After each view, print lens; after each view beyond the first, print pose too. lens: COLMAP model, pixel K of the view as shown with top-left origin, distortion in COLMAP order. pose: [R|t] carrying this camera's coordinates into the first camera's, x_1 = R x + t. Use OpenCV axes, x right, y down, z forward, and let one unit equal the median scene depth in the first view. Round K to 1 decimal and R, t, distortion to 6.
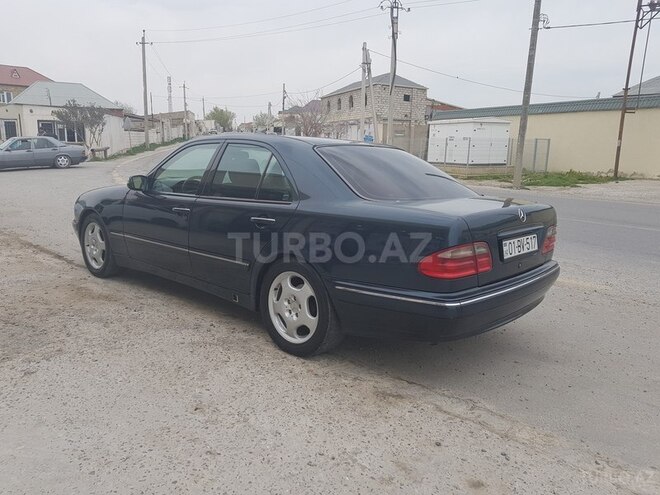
lens RADIAL K [[507.5, 0, 328.1], [0, 507.5, 258.9], [0, 0, 1]] dist [0.064098, -0.094910]
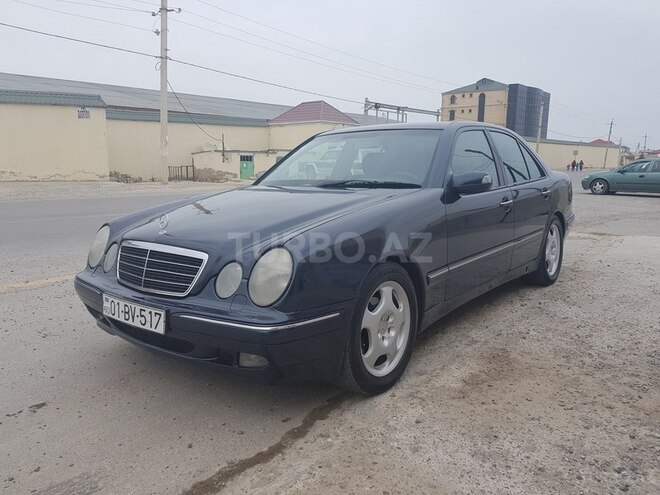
lens RADIAL K [[507.5, 0, 328.1], [0, 507.5, 258.9], [0, 0, 1]] dist [0.064098, -0.094910]
pose [[-0.054443, -0.215530, 0.974978, -0.251725], [0.210528, 0.951999, 0.222206, -0.058073], [-0.976071, 0.217358, -0.006454, 0.286767]]
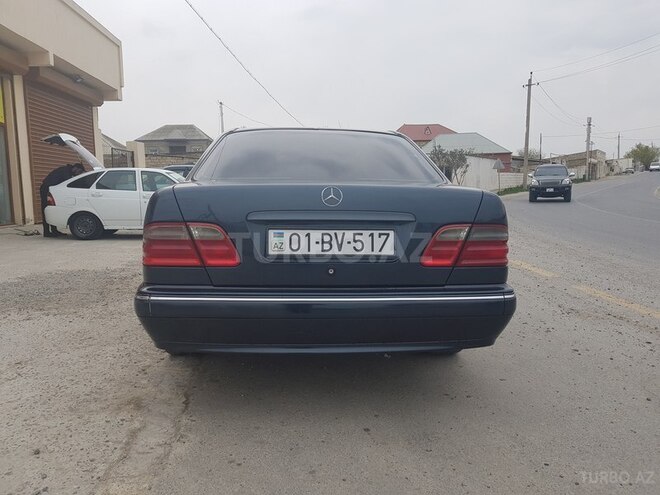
lens RADIAL K [[519.2, 0, 330.0], [0, 519.2, 247.5], [0, 0, 1]] dist [0.065808, -0.088679]
pose [[0.721111, 0.050292, -0.690992, 0.140376], [-0.127925, 0.989878, -0.061454, 0.003742], [0.680907, 0.132710, 0.720245, 0.084317]]
